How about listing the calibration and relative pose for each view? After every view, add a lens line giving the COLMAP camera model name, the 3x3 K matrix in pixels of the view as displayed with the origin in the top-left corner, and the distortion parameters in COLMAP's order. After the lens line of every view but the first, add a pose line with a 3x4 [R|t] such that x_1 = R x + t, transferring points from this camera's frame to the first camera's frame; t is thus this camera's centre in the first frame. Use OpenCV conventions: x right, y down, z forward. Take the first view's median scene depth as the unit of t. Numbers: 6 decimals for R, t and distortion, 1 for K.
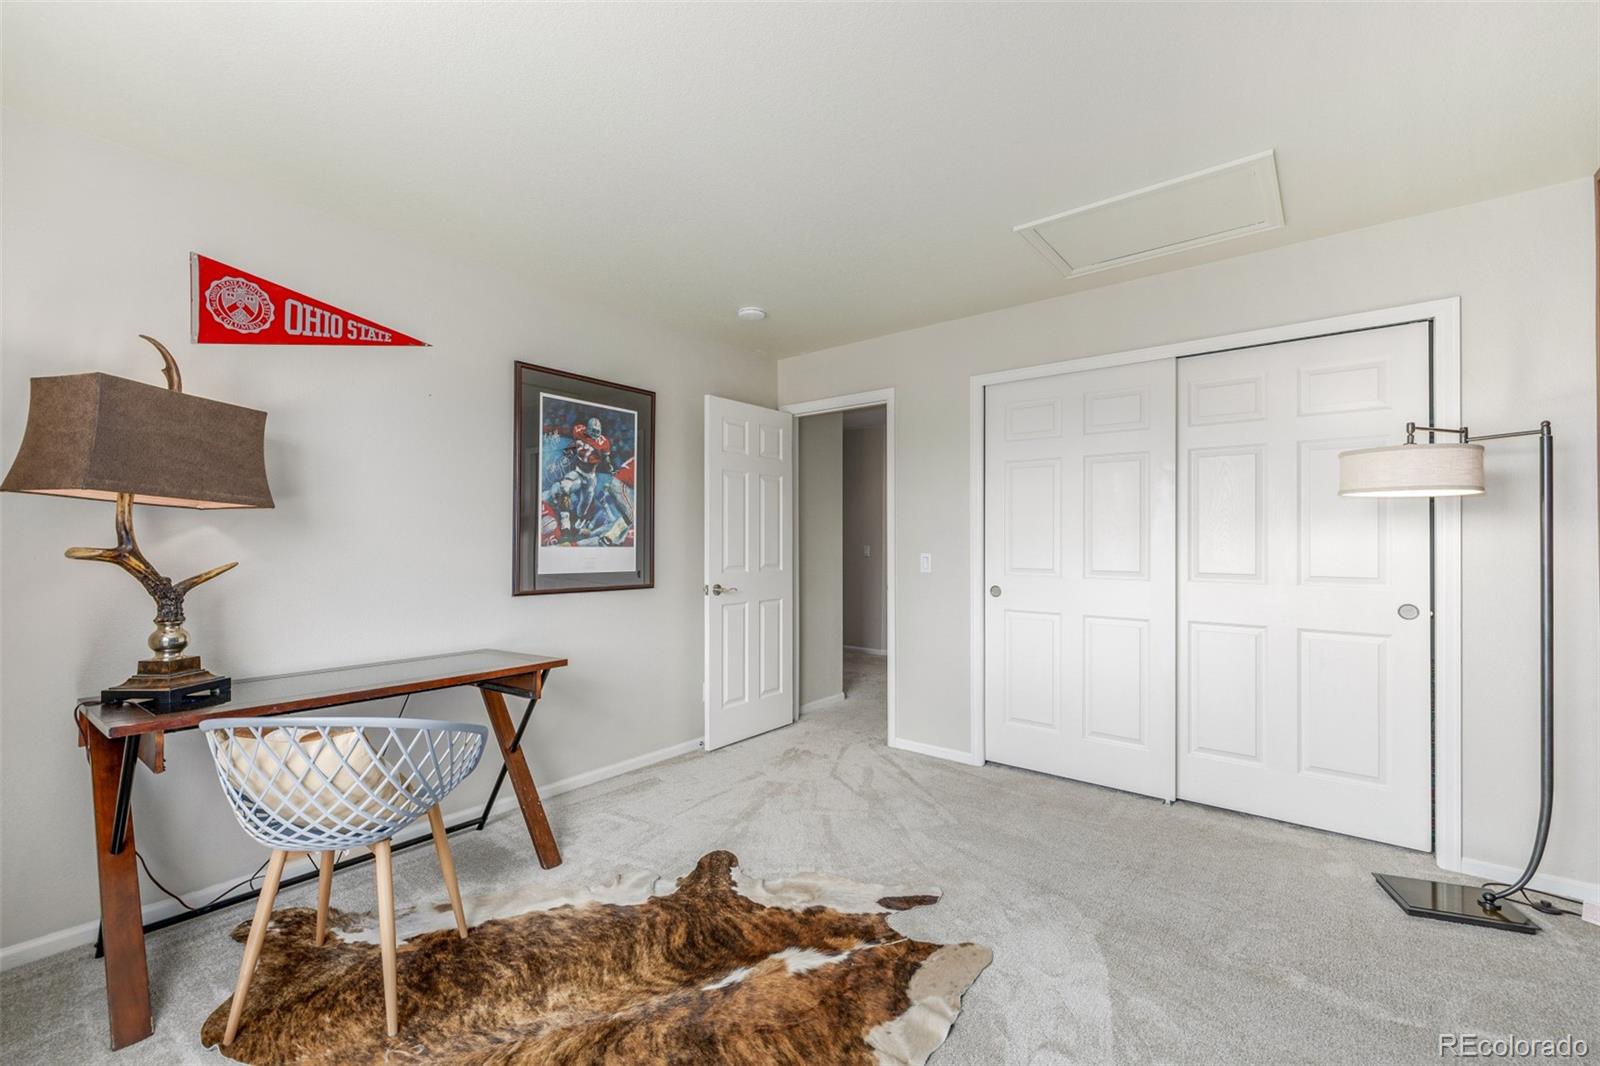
lens RADIAL K [[671.9, 0, 798.9], [0, 671.9, 535.1], [0, 0, 1]] dist [-0.000114, -0.000448]
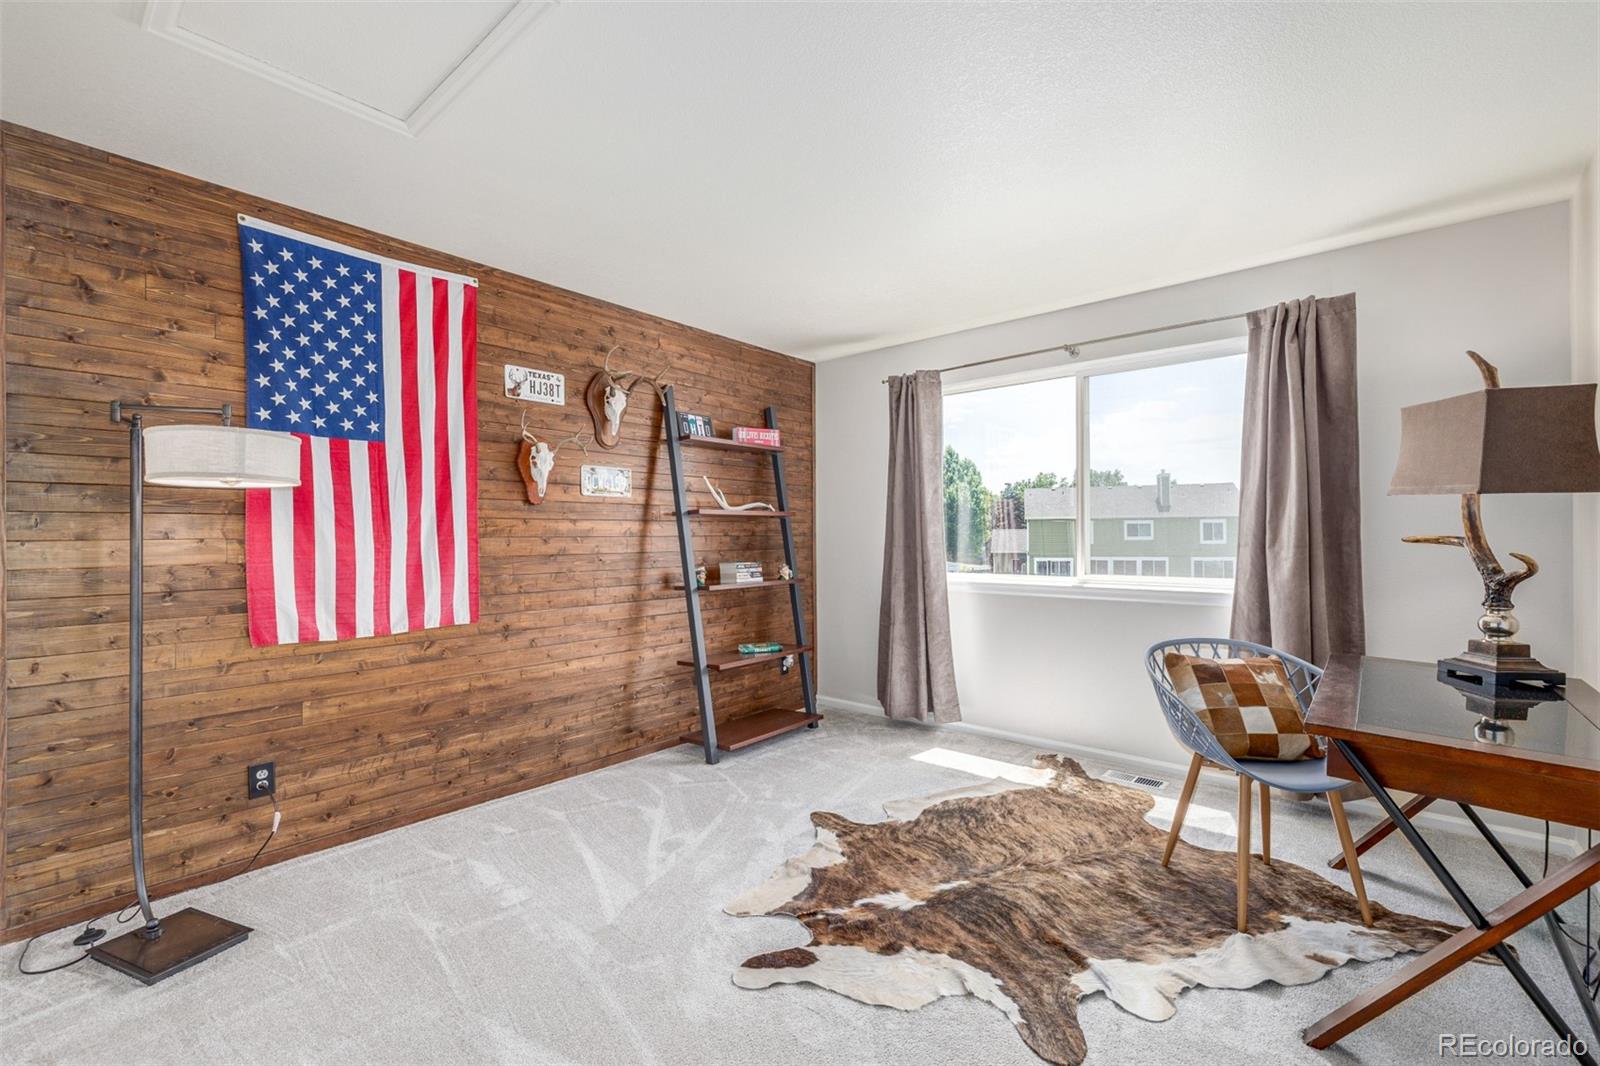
lens RADIAL K [[671.9, 0, 803.1], [0, 671.9, 538.3], [0, 0, 1]] dist [-0.000114, -0.000448]
pose [[-0.999554, 0.010920, 0.027808, 0.118035], [0.011075, 0.999924, 0.005448, 0.006293], [-0.027746, 0.005754, -0.999598, 2.057930]]
